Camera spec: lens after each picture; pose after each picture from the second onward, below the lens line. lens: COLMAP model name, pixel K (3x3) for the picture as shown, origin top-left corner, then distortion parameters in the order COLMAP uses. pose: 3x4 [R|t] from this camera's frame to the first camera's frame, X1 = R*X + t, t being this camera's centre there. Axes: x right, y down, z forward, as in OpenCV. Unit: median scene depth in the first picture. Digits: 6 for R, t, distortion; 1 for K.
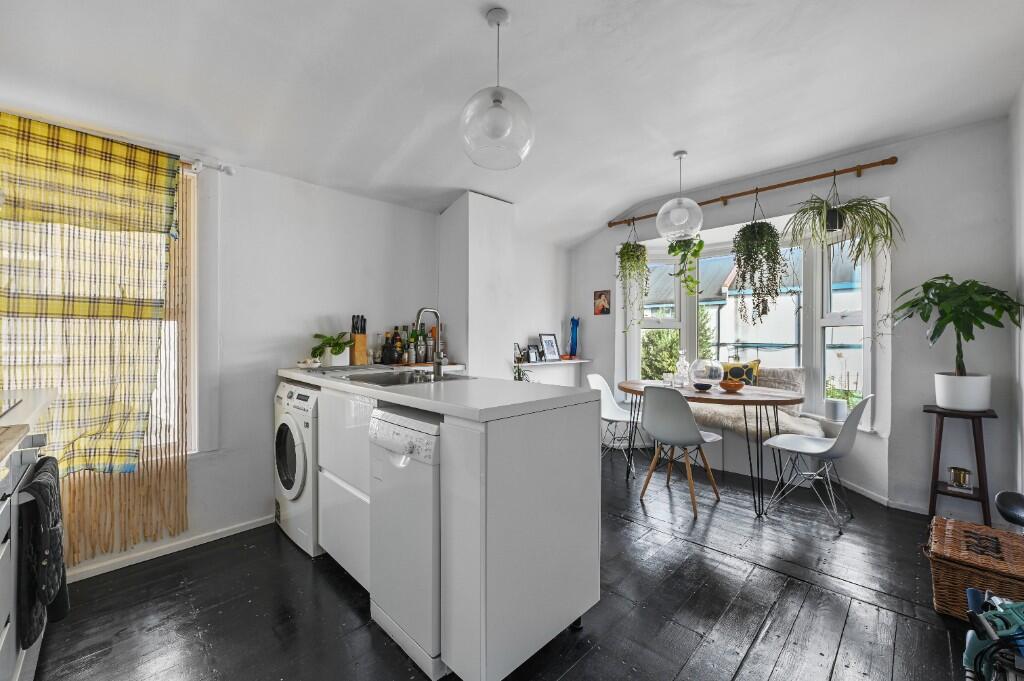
lens RADIAL K [[415.9, 0, 513.3], [0, 415.9, 337.9], [0, 0, 1]] dist [-0.000049, 0.000032]
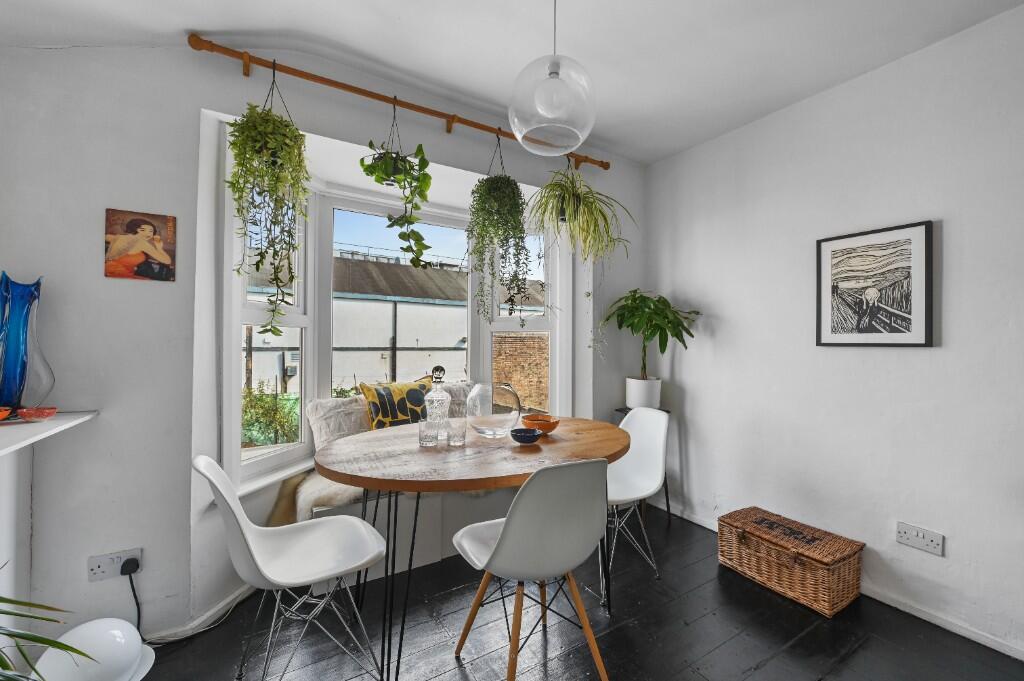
lens RADIAL K [[415.9, 0, 513.3], [0, 415.9, 337.9], [0, 0, 1]] dist [-0.000049, 0.000032]
pose [[0.231814, 0.009387, 0.972715, -0.088765], [-0.005003, 0.999952, -0.008457, -0.007233], [-0.972747, -0.002906, 0.231850, 0.920320]]
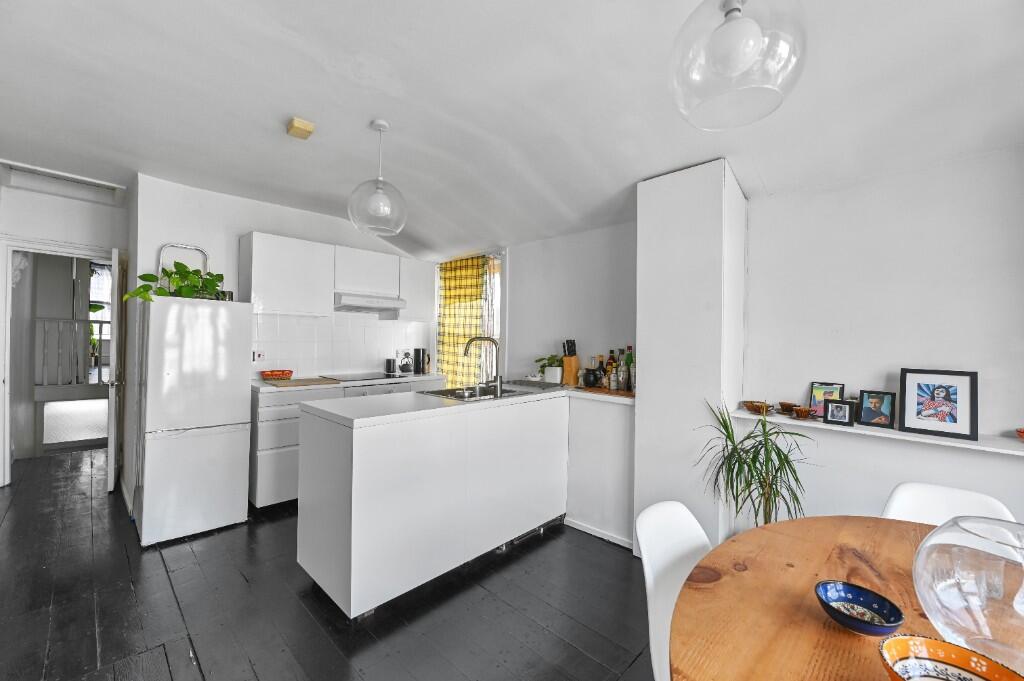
lens RADIAL K [[406.6, 0, 512.0], [0, 406.6, 340.5], [0, 0, 1]] dist [0.000903, 0.000222]
pose [[0.021647, -0.002672, -0.999762, 0.720960], [-0.019257, 0.999810, -0.003089, -0.045506], [0.999580, 0.019320, 0.021592, 0.805422]]
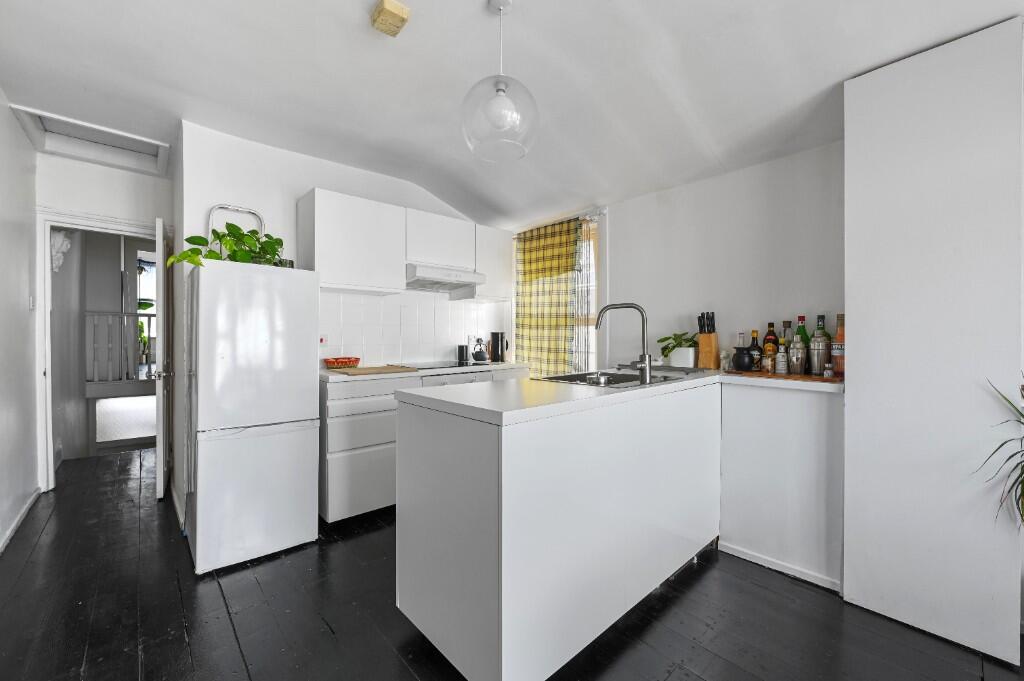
lens RADIAL K [[406.1, 0, 514.3], [0, 406.1, 339.9], [0, 0, 1]] dist [0.000190, -0.000125]
pose [[-0.041766, 0.003450, -0.999121, 0.505677], [-0.002946, 0.999989, 0.003576, 0.002375], [0.999123, 0.003093, -0.041755, 0.615563]]
